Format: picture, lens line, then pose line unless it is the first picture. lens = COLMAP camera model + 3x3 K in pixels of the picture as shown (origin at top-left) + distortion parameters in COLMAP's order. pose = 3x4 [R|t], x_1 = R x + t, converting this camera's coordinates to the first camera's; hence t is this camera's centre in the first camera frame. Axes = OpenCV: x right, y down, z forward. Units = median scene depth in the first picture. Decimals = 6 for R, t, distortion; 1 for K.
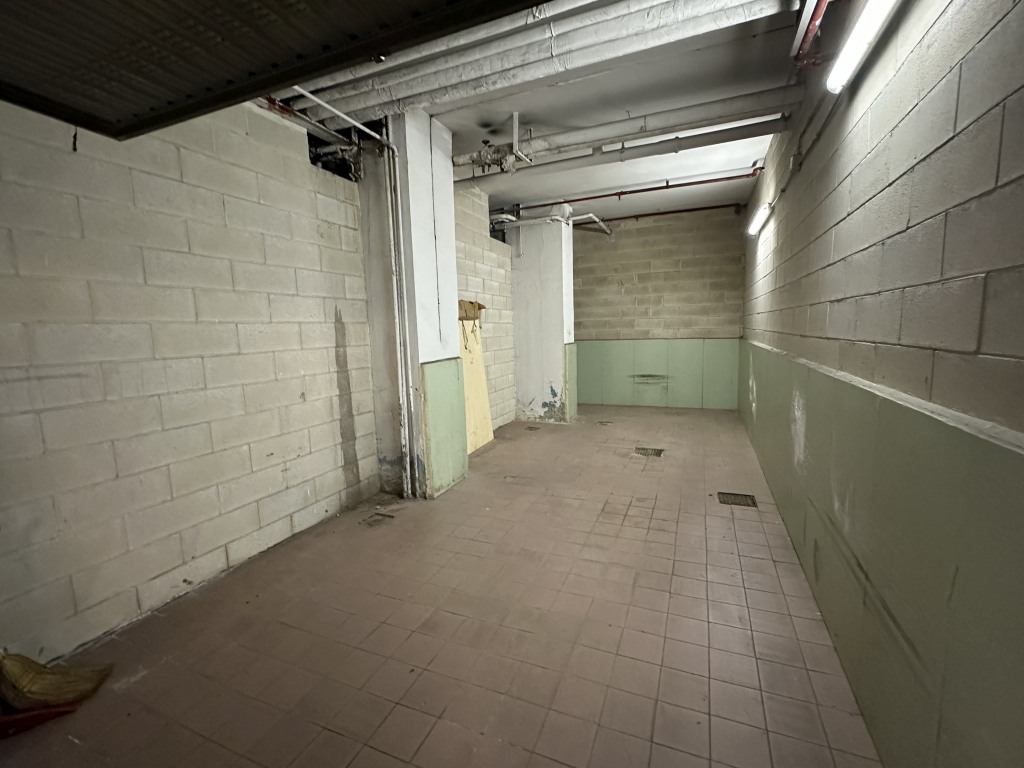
lens RADIAL K [[445.4, 0, 512.0], [0, 445.4, 384.0], [0, 0, 1]] dist [-0.001585, 0.000042]
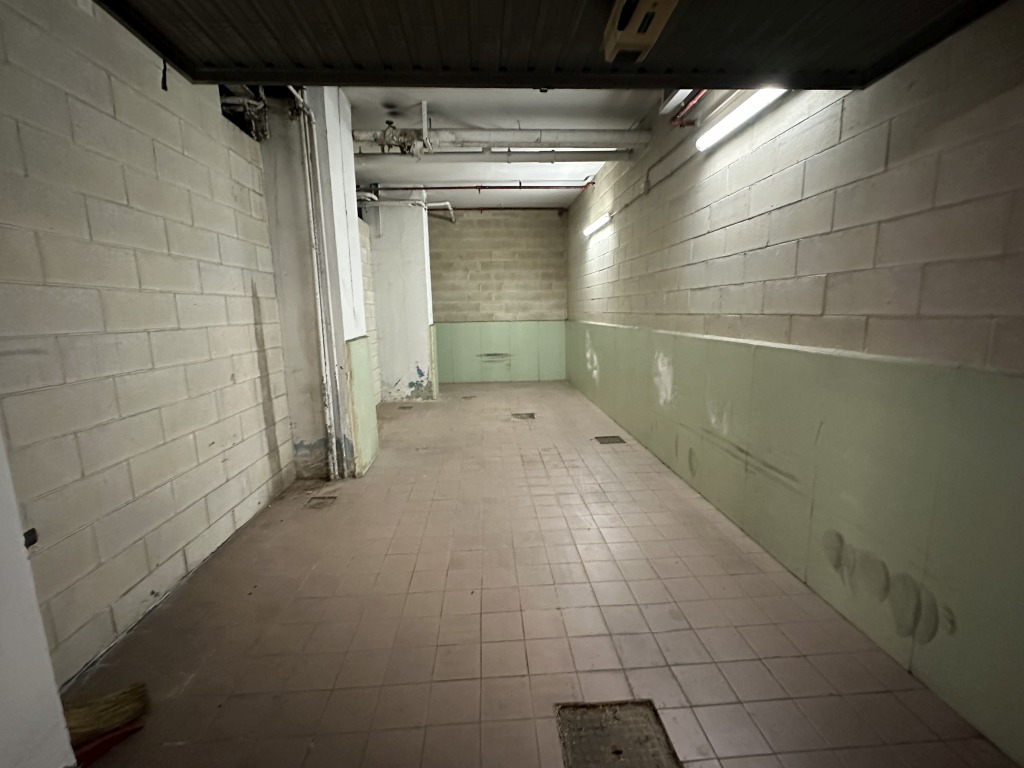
lens RADIAL K [[445.4, 0, 512.0], [0, 445.4, 384.0], [0, 0, 1]] dist [-0.001585, 0.000042]
pose [[0.895638, -0.061173, 0.440557, -0.325643], [0.048088, 0.998009, 0.040816, 0.026771], [-0.442177, -0.015371, 0.896796, -0.049758]]
